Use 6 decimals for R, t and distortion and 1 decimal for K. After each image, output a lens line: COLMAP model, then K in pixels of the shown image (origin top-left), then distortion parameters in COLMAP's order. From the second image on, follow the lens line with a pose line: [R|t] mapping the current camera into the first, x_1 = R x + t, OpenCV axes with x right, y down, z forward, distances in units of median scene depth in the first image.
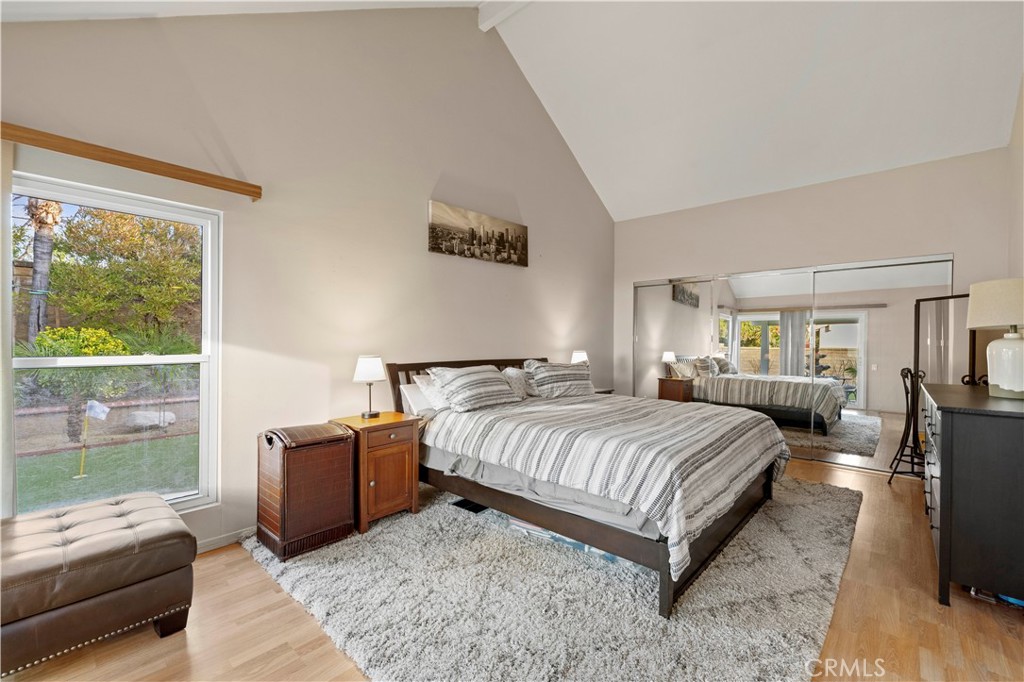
lens RADIAL K [[430.0, 0, 505.8], [0, 430.0, 341.4], [0, 0, 1]] dist [0.001231, 0.000258]
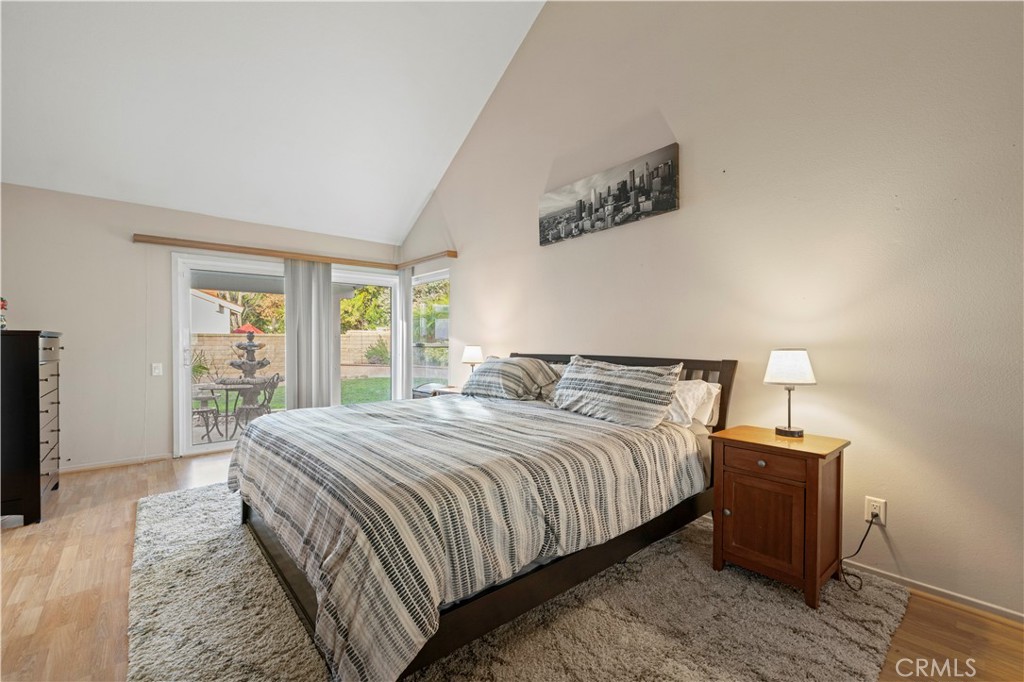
lens RADIAL K [[430.0, 0, 505.1], [0, 430.0, 343.0], [0, 0, 1]] dist [0.001231, 0.000258]
pose [[-0.118339, 0.004251, -0.992964, 0.735762], [0.004218, 0.999984, 0.003778, 0.016825], [0.992964, -0.003741, -0.118355, 0.883647]]
